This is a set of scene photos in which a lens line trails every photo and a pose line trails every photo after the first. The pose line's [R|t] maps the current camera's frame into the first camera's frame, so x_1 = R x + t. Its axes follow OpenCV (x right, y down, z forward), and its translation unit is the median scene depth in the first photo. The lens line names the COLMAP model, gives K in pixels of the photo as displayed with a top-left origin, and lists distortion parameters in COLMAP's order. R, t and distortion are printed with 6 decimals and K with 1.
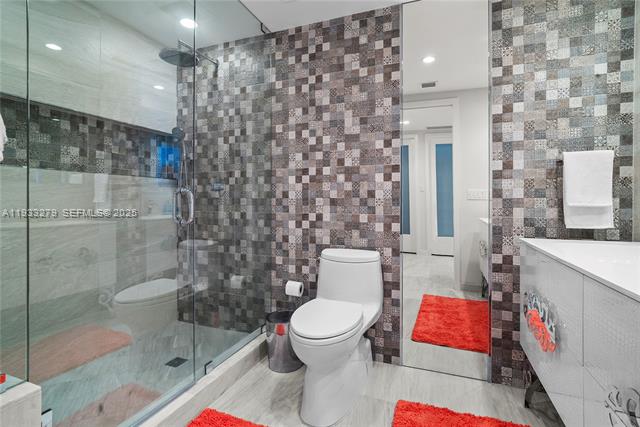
lens RADIAL K [[300.2, 0, 333.4], [0, 300.2, 204.3], [0, 0, 1]] dist [-0.001789, 0.000708]
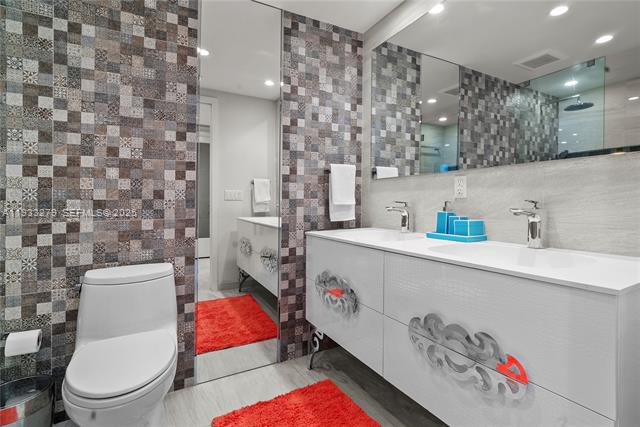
lens RADIAL K [[309.0, 0, 319.0], [0, 309.0, 206.6], [0, 0, 1]] dist [-0.002955, 0.001237]
pose [[0.664429, -0.022177, 0.747022, -0.219950], [0.018931, 0.999738, 0.012842, -0.003715], [-0.747112, 0.005610, 0.664675, 0.108801]]
